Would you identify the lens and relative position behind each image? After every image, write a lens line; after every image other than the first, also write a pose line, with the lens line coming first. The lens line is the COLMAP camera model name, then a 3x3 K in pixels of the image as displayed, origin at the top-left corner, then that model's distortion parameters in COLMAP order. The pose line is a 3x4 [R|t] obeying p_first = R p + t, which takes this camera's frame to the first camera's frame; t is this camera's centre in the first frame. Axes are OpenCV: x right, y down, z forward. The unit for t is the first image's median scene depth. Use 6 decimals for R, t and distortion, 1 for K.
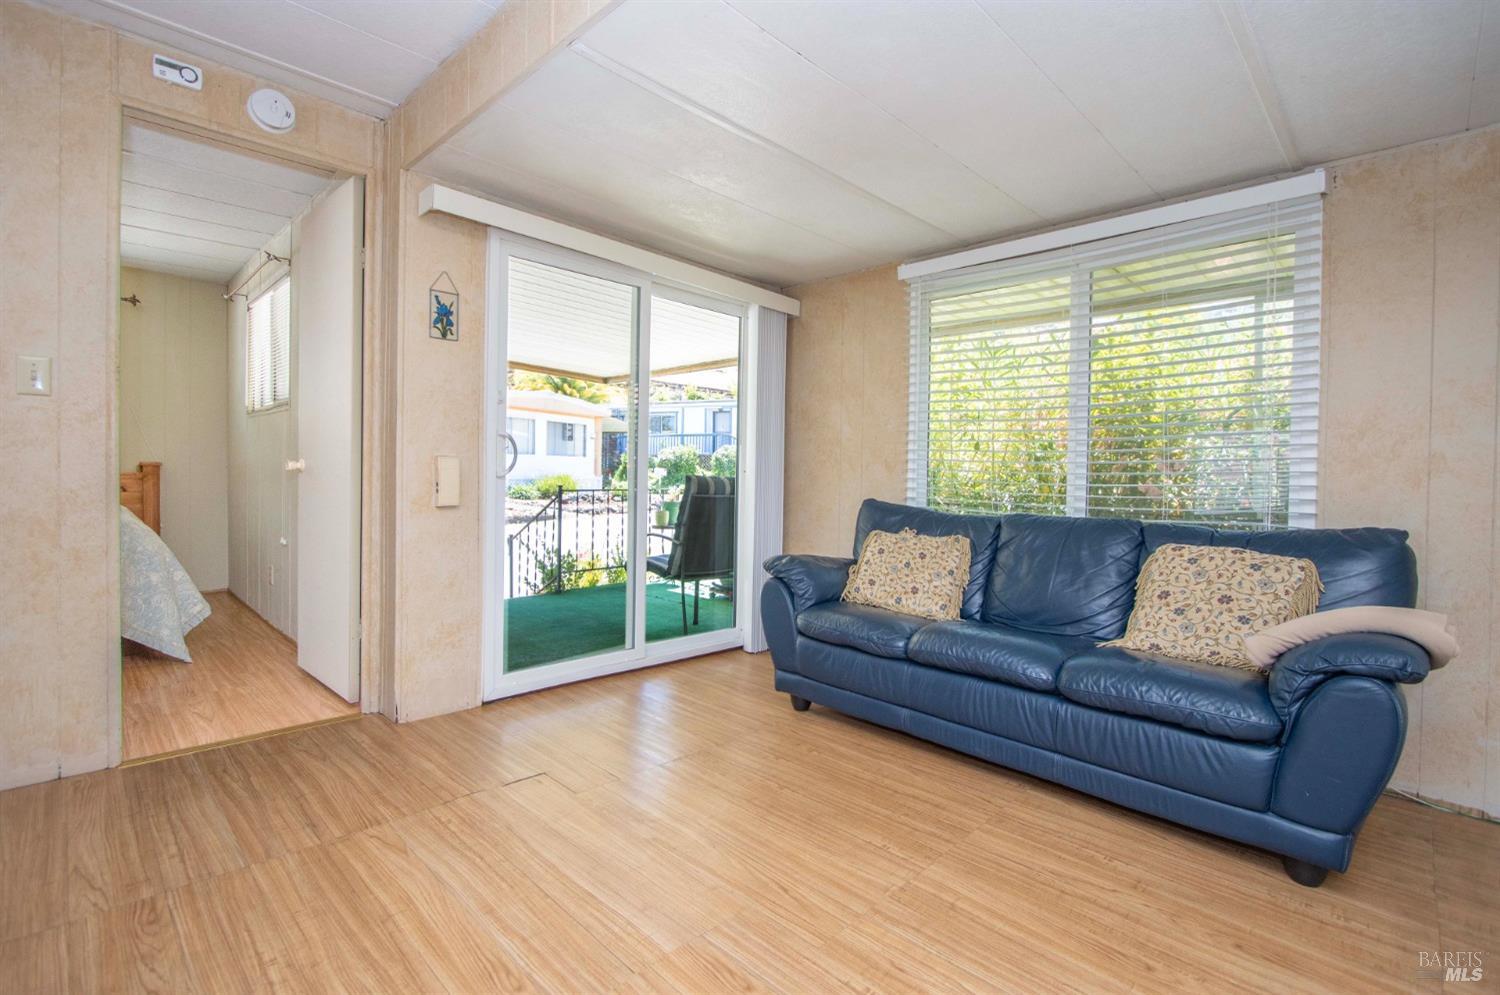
lens RADIAL K [[710.6, 0, 764.7], [0, 710.6, 487.3], [0, 0, 1]] dist [-0.008518, 0.002816]
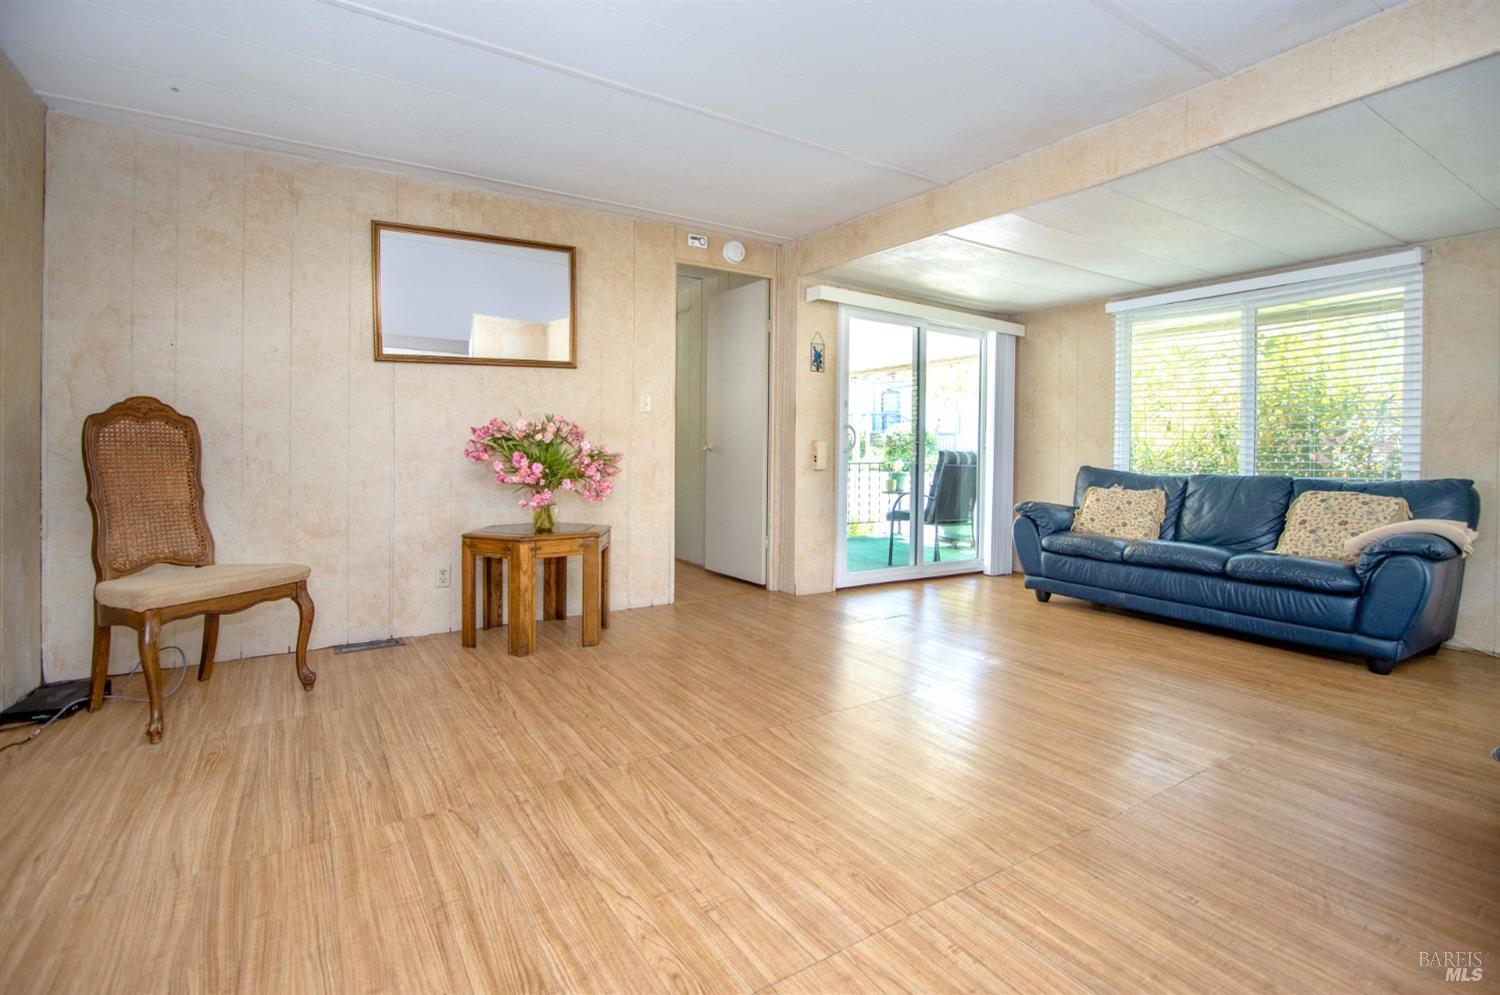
lens RADIAL K [[710.6, 0, 729.0], [0, 710.6, 458.5], [0, 0, 1]] dist [-0.008518, 0.002816]
pose [[0.965983, -0.006194, -0.258531, -0.213079], [0.003555, 0.999937, -0.010673, 0.017106], [0.258581, 0.009391, 0.965944, -0.685737]]
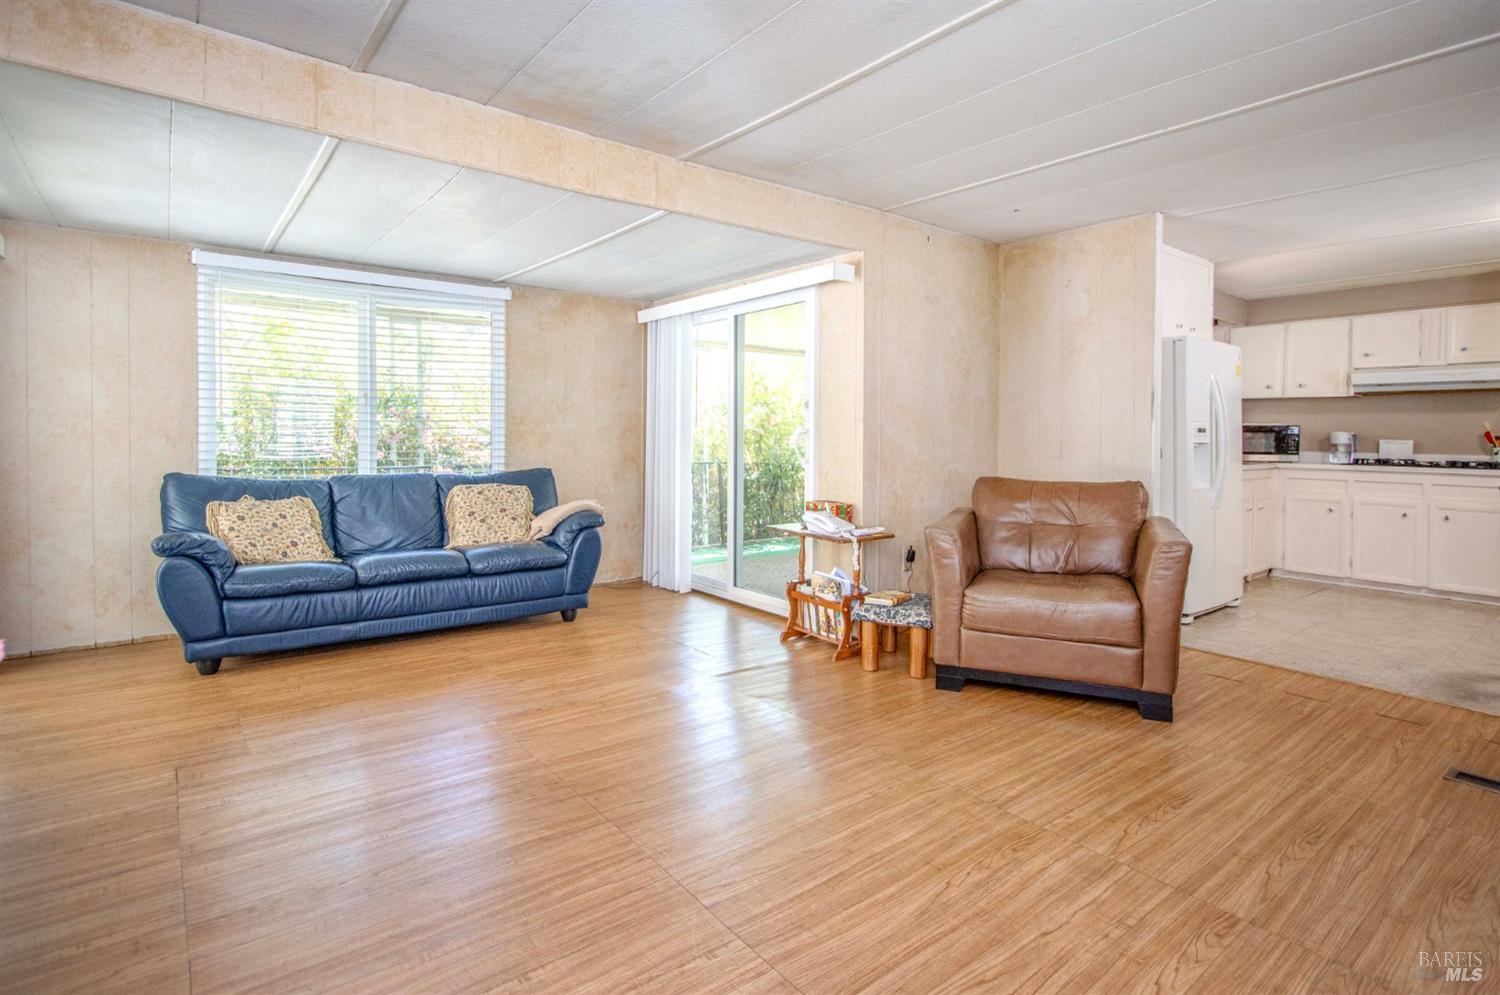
lens RADIAL K [[773.2, 0, 744.9], [0, 773.2, 465.5], [0, 0, 1]] dist [-0.007994, 0.001121]
pose [[0.132192, -0.066964, 0.988960, -1.003645], [0.005559, 0.997750, 0.066816, -0.076016], [-0.991209, -0.003334, 0.132267, 0.045395]]
